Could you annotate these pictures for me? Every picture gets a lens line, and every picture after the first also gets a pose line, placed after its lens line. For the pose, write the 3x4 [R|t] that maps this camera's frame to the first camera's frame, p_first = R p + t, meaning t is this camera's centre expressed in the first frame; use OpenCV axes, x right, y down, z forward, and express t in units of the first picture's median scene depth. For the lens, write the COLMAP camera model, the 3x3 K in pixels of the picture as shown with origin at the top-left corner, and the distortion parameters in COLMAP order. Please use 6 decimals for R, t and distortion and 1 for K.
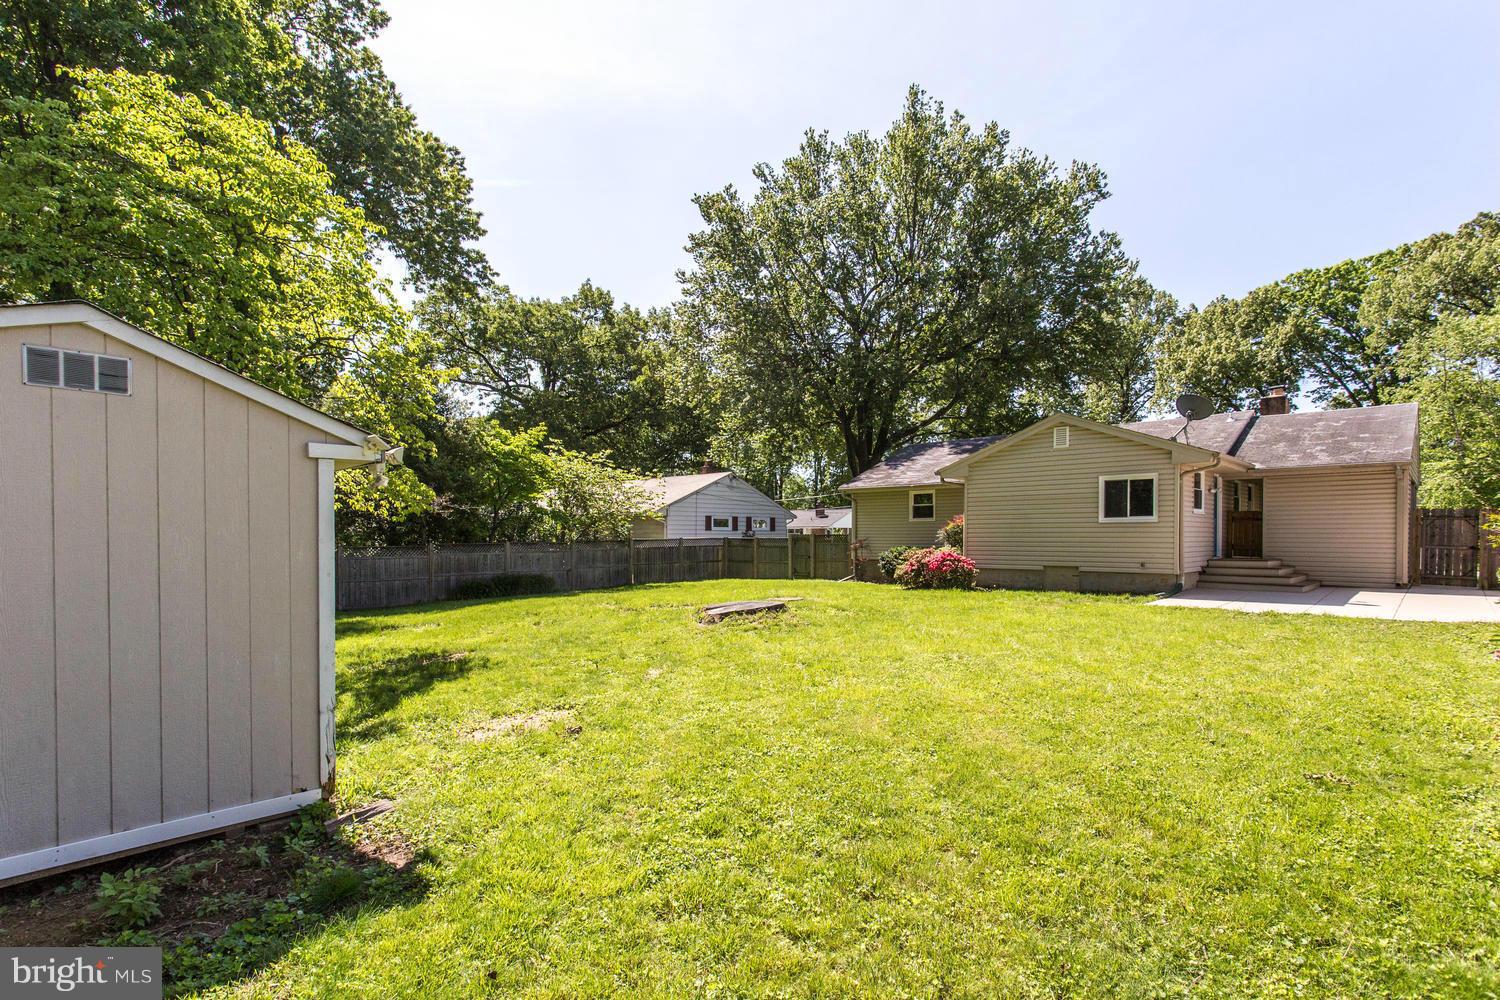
lens RADIAL K [[730.4, 0, 754.9], [0, 730.4, 506.2], [0, 0, 1]] dist [0.000959, 0.002046]
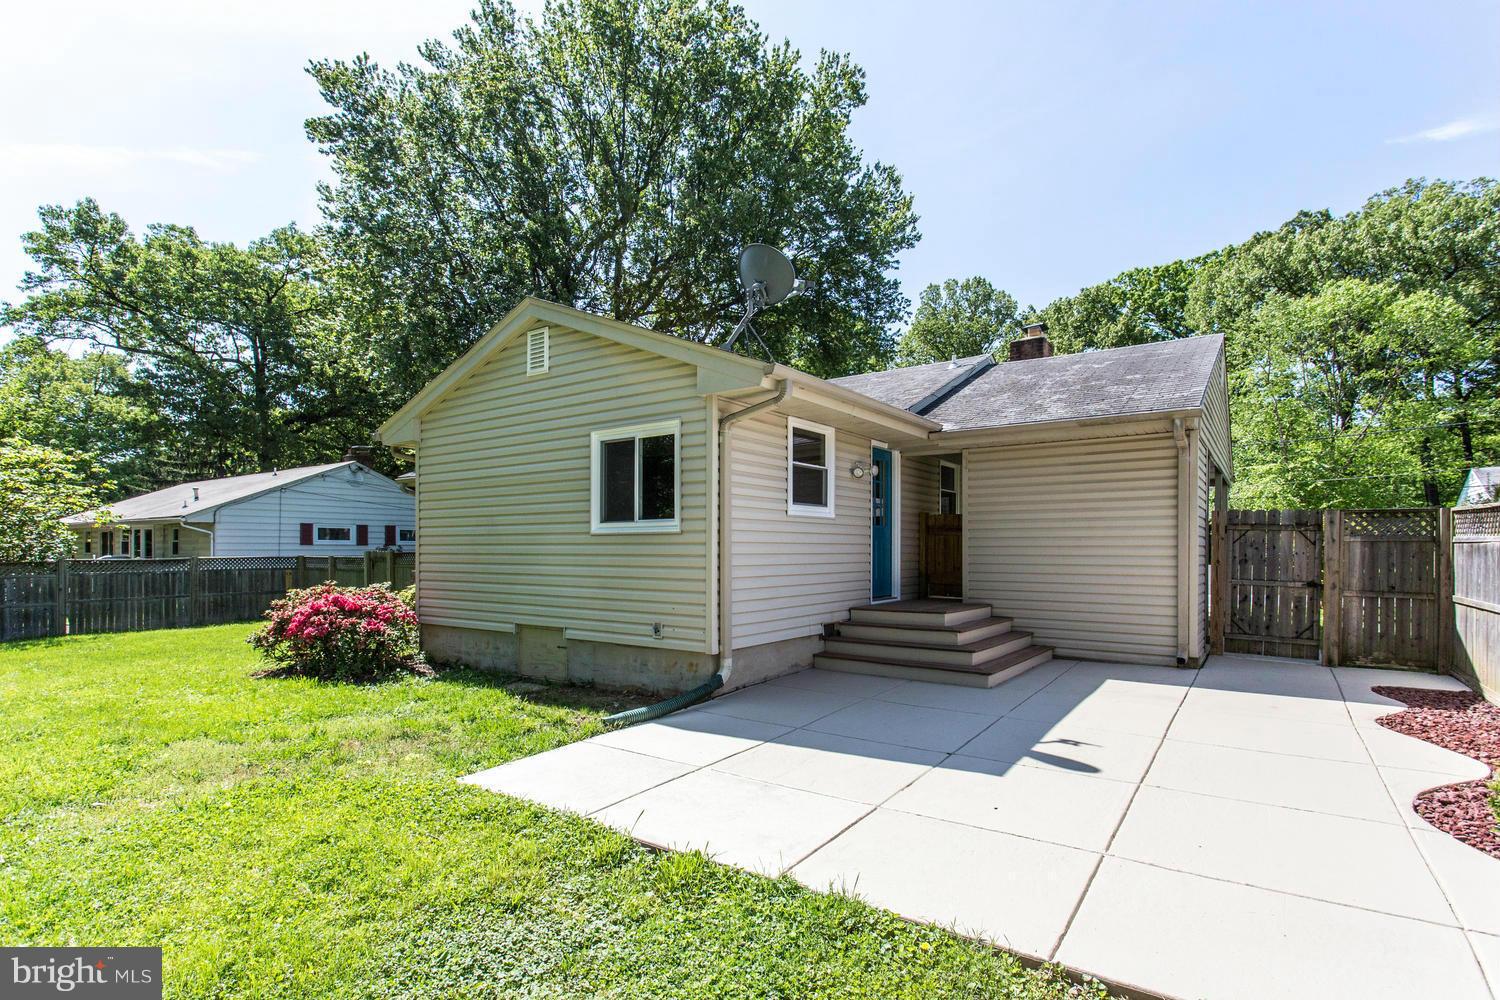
lens RADIAL K [[730.4, 0, 754.9], [0, 730.4, 506.2], [0, 0, 1]] dist [0.000959, 0.002046]
pose [[0.989841, 0.008863, 0.141901, 0.253381], [-0.006396, 0.999821, -0.017832, 0.006349], [-0.142033, 0.016743, 0.989720, 0.266537]]
